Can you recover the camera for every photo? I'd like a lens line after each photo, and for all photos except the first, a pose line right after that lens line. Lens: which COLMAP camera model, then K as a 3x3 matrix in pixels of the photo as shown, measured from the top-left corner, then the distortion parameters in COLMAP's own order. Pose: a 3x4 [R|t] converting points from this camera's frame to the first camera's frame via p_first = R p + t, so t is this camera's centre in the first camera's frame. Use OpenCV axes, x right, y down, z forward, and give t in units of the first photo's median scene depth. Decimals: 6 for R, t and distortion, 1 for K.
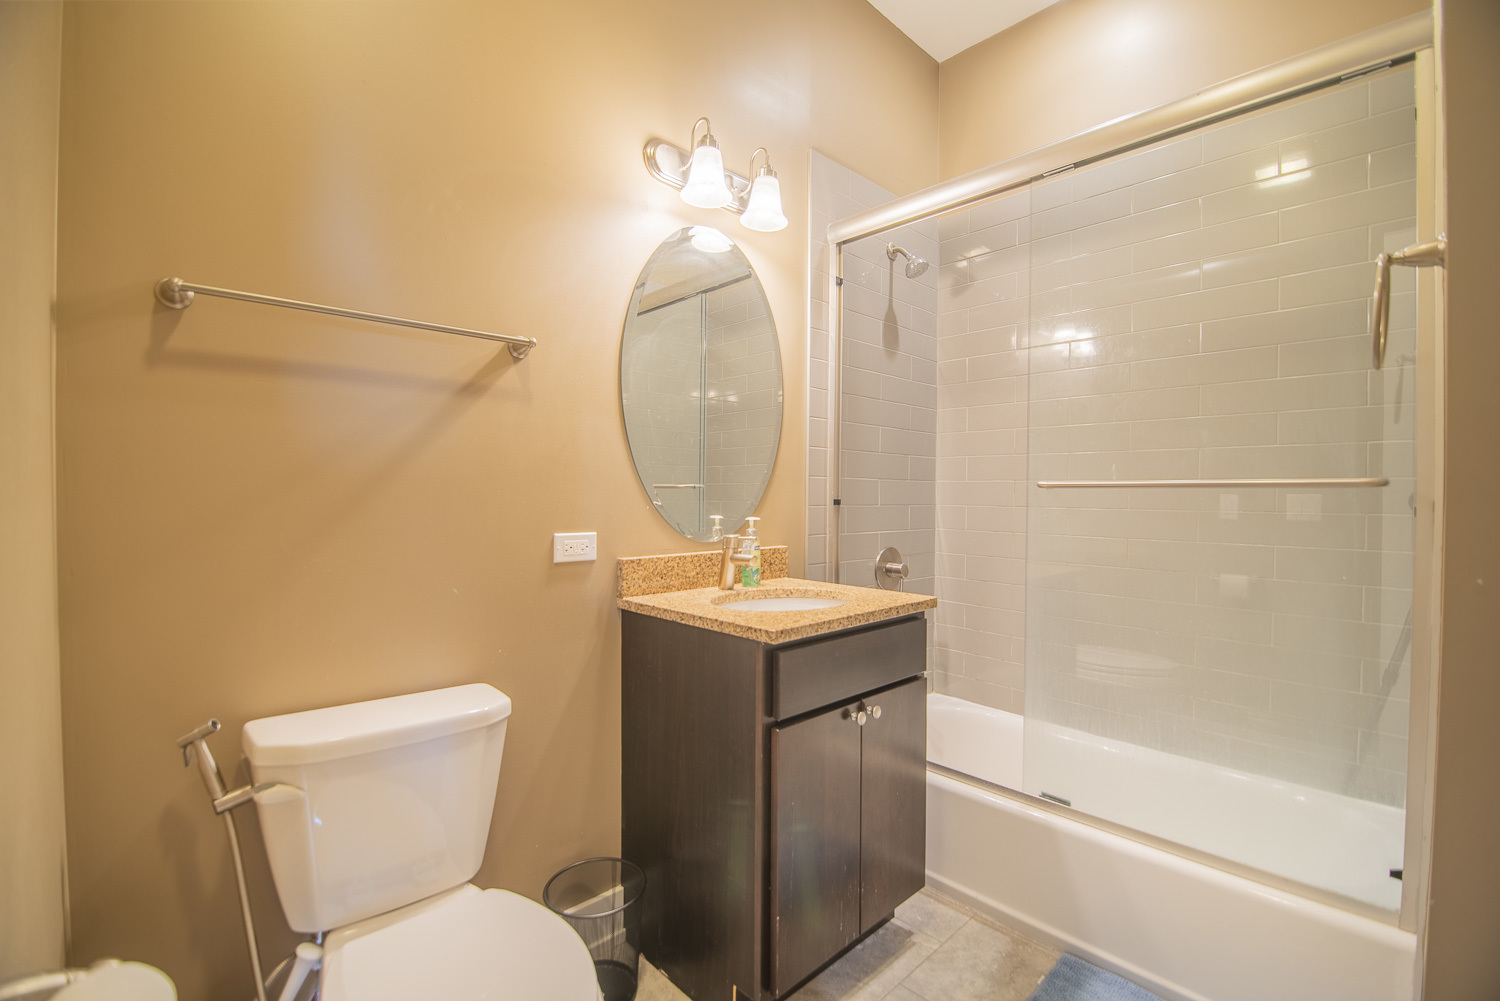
lens RADIAL K [[661.4, 0, 753.9], [0, 661.4, 500.3], [0, 0, 1]] dist [-0.016200, -0.000890]
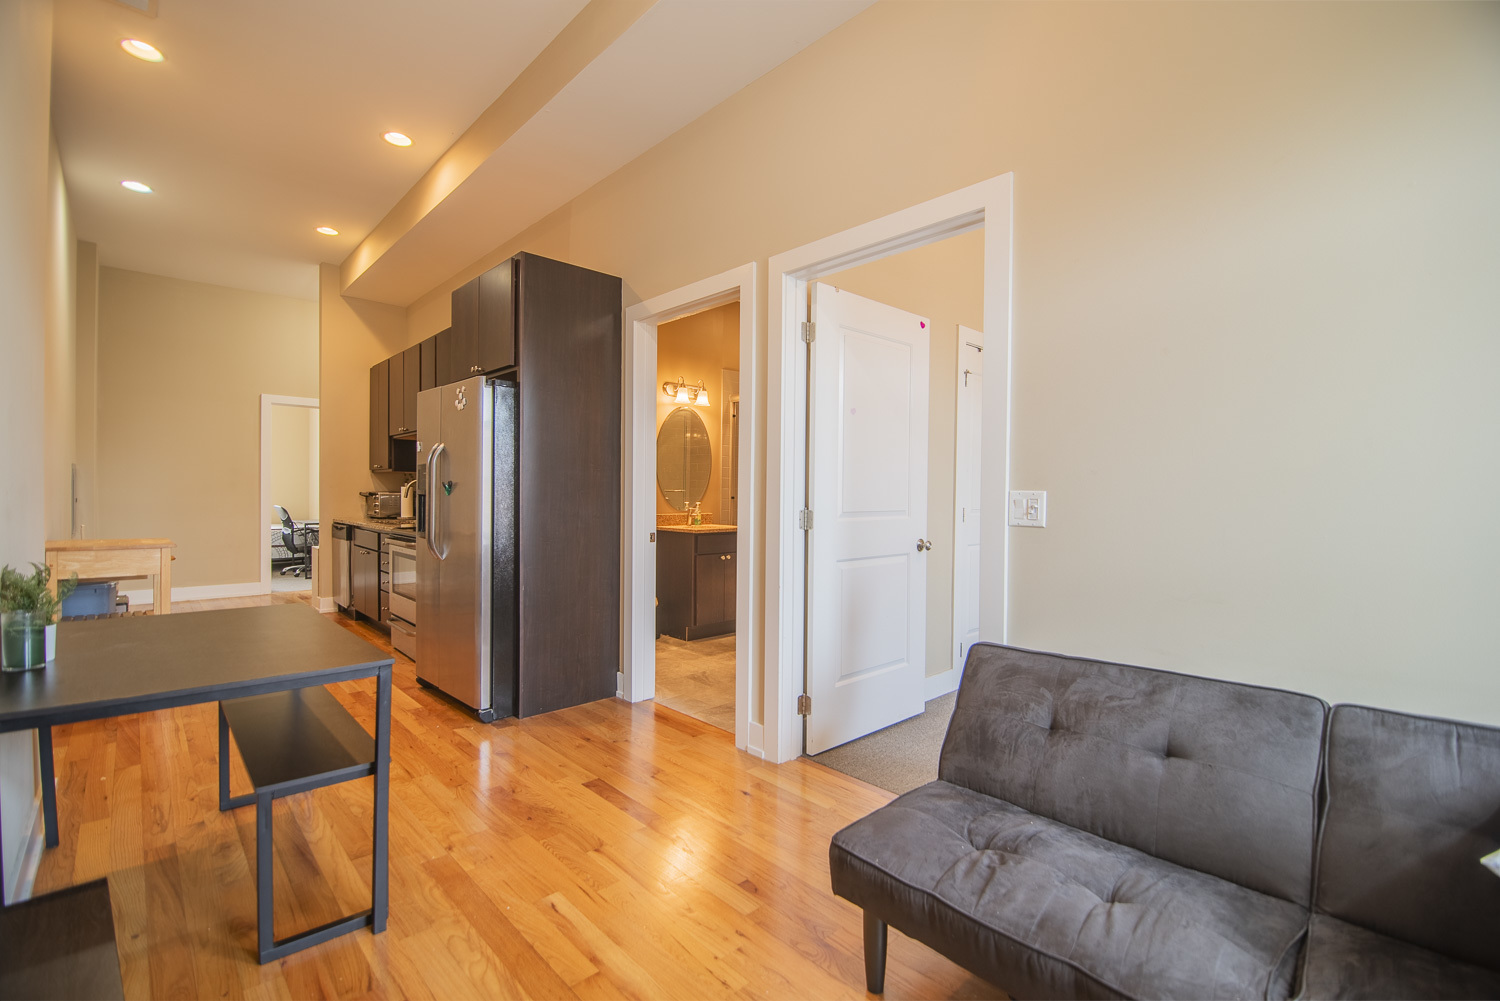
lens RADIAL K [[661.4, 0, 753.9], [0, 661.4, 500.3], [0, 0, 1]] dist [-0.016200, -0.000890]
pose [[0.999936, 0.007572, -0.008426, 0.278906], [-0.007571, 0.999971, 0.000223, 0.014021], [0.008427, -0.000159, 0.999964, -2.009719]]
